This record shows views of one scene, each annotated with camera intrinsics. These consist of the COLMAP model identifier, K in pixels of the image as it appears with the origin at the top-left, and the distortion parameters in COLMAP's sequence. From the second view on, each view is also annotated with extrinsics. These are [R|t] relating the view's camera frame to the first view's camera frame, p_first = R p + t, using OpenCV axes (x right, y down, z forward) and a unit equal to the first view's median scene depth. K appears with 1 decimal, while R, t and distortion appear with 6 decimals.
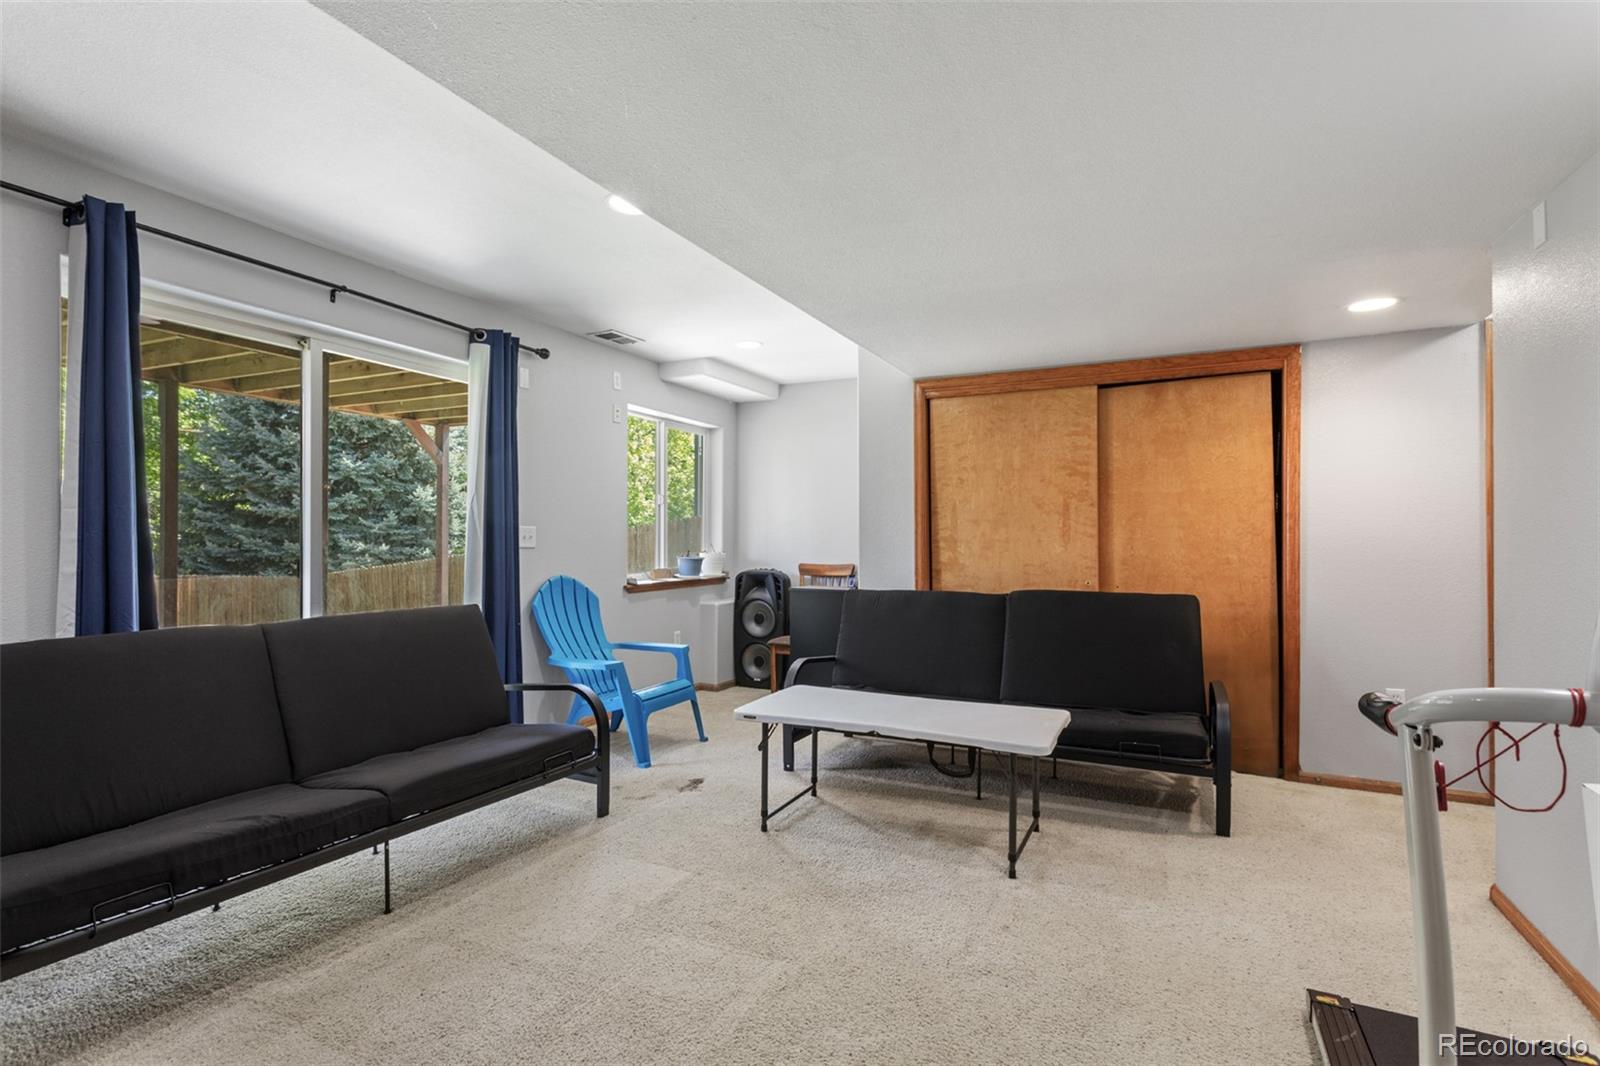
lens RADIAL K [[784.1, 0, 797.2], [0, 784.1, 541.2], [0, 0, 1]] dist [0.006014, 0.005188]
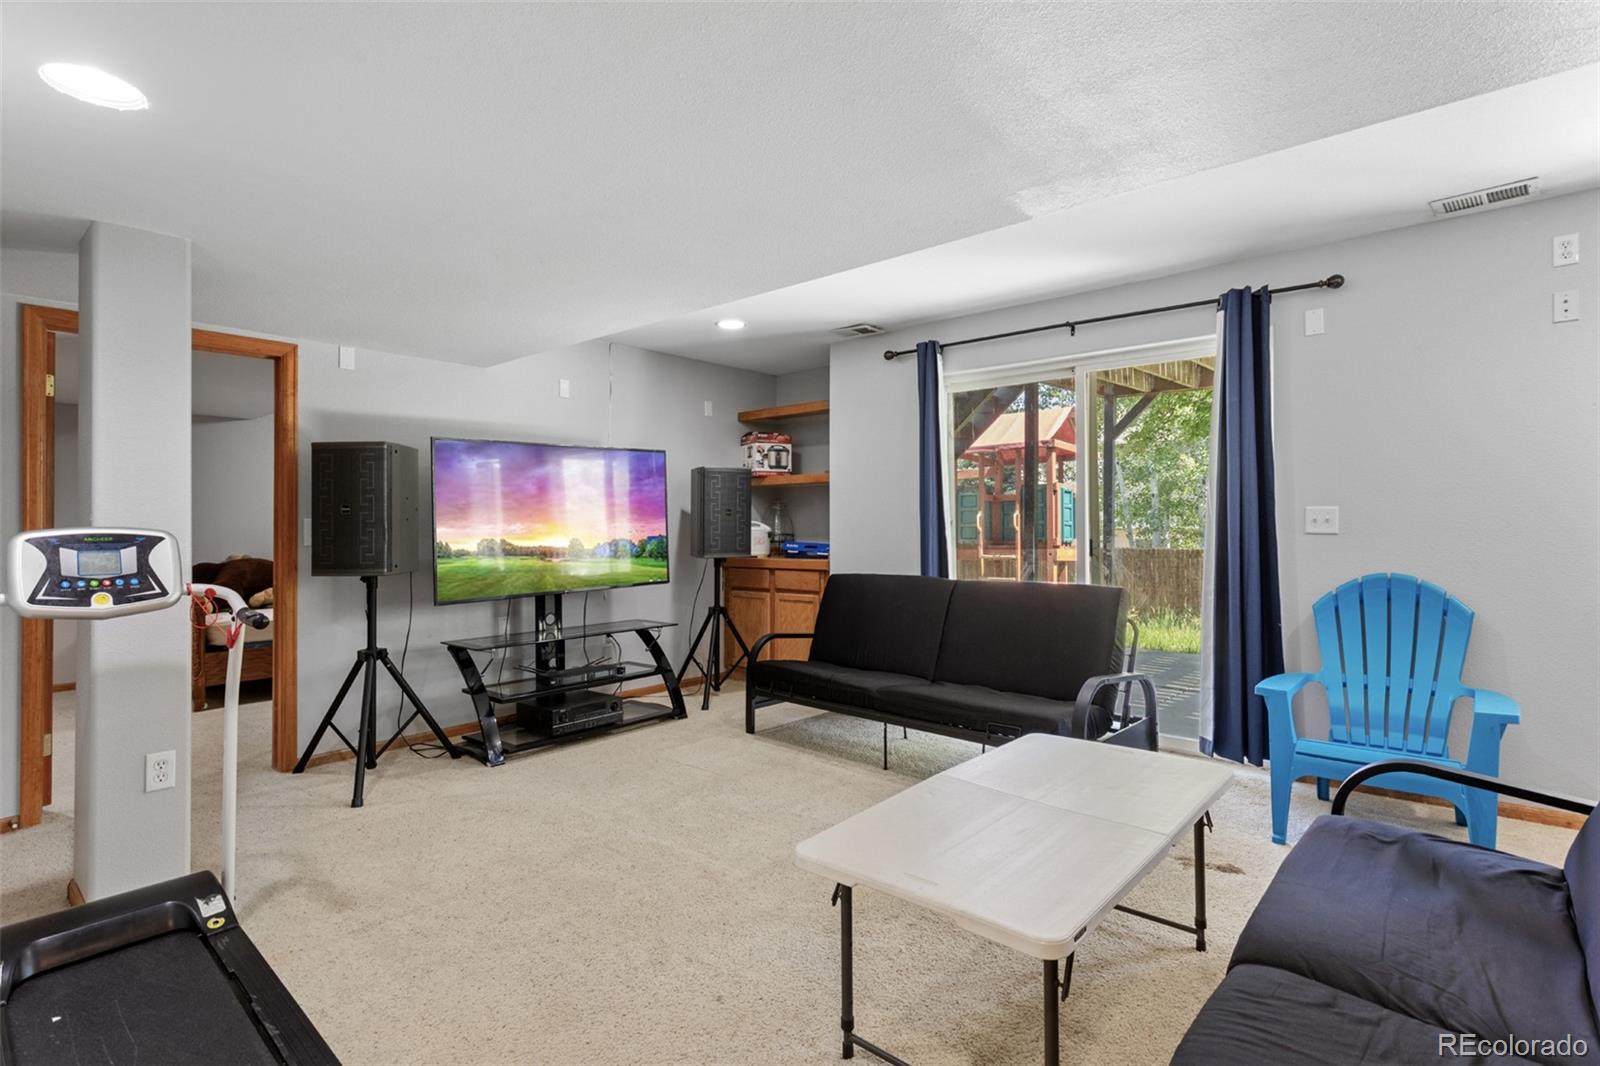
lens RADIAL K [[784.1, 0, 796.8], [0, 784.1, 518.9], [0, 0, 1]] dist [0.006014, 0.005188]
pose [[-0.271540, -0.004174, -0.962418, 0.727540], [0.002655, 0.999984, -0.005086, -0.006375], [0.962423, -0.003936, -0.271525, 0.911240]]
